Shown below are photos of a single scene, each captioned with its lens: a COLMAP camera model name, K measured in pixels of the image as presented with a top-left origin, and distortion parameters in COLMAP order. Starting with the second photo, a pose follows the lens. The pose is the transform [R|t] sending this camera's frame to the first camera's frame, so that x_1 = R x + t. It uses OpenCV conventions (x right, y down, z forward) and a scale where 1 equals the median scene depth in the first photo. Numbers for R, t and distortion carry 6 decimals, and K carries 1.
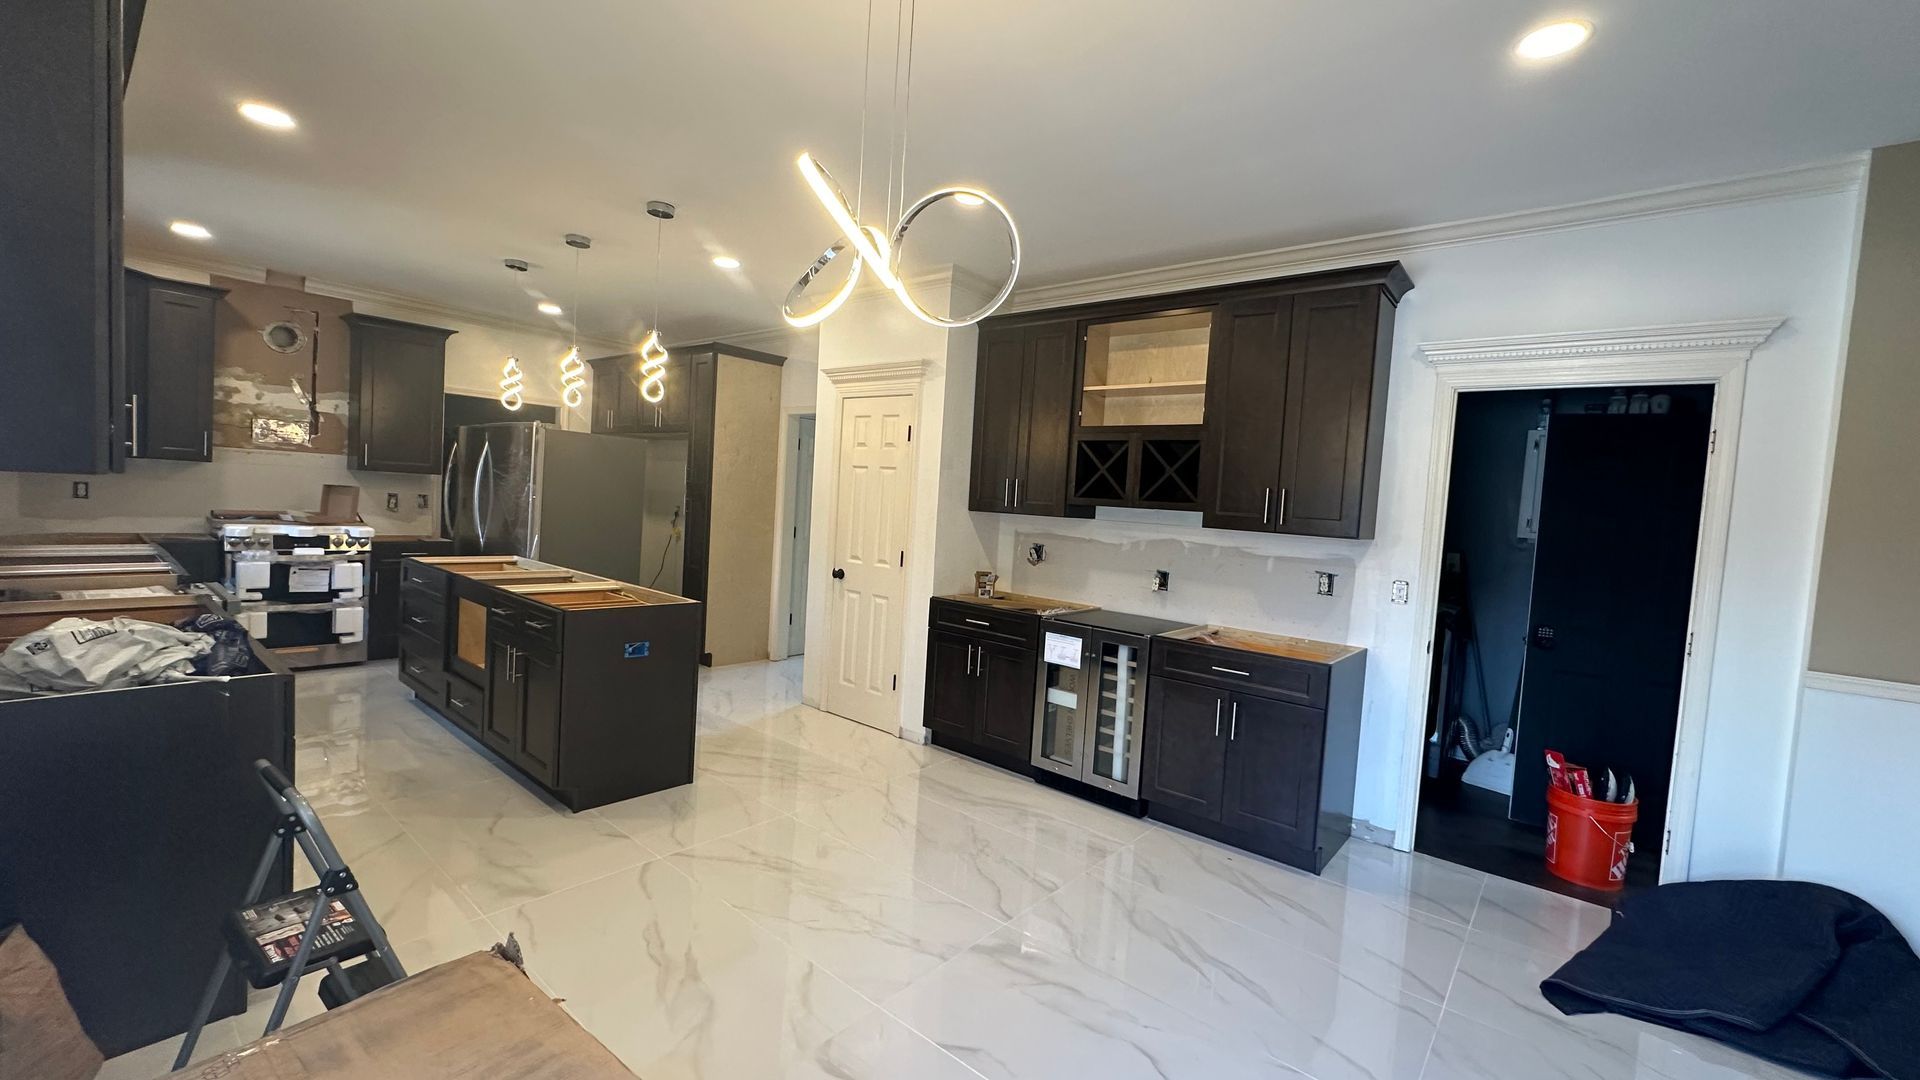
lens RADIAL K [[764.2, 0, 960.0], [0, 764.2, 540.0], [0, 0, 1]] dist [-0.000650, 0.000485]
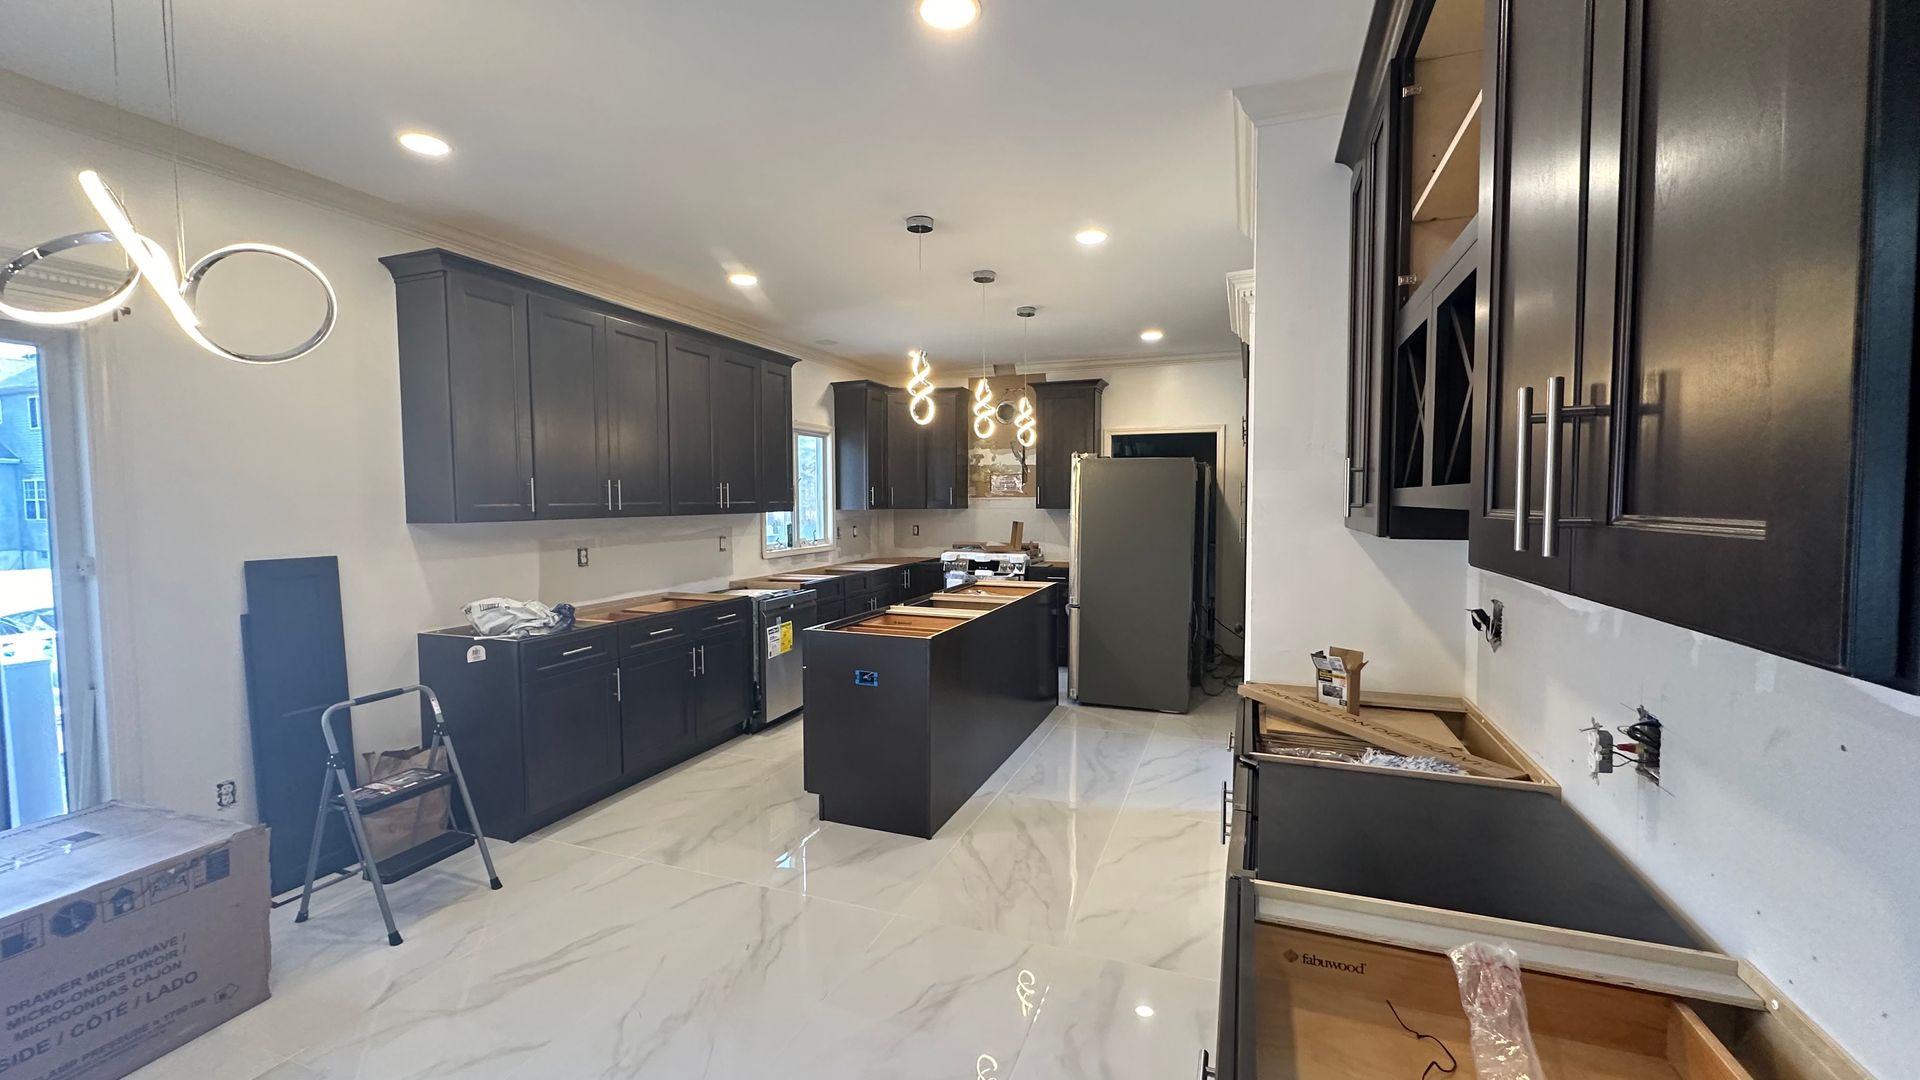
lens RADIAL K [[764.2, 0, 960.0], [0, 764.2, 540.0], [0, 0, 1]] dist [-0.000650, 0.000485]
pose [[0.322340, -0.011541, -0.946554, 0.378807], [-0.026149, 0.999436, -0.021091, -0.012602], [0.946263, 0.031550, 0.321856, 0.536684]]
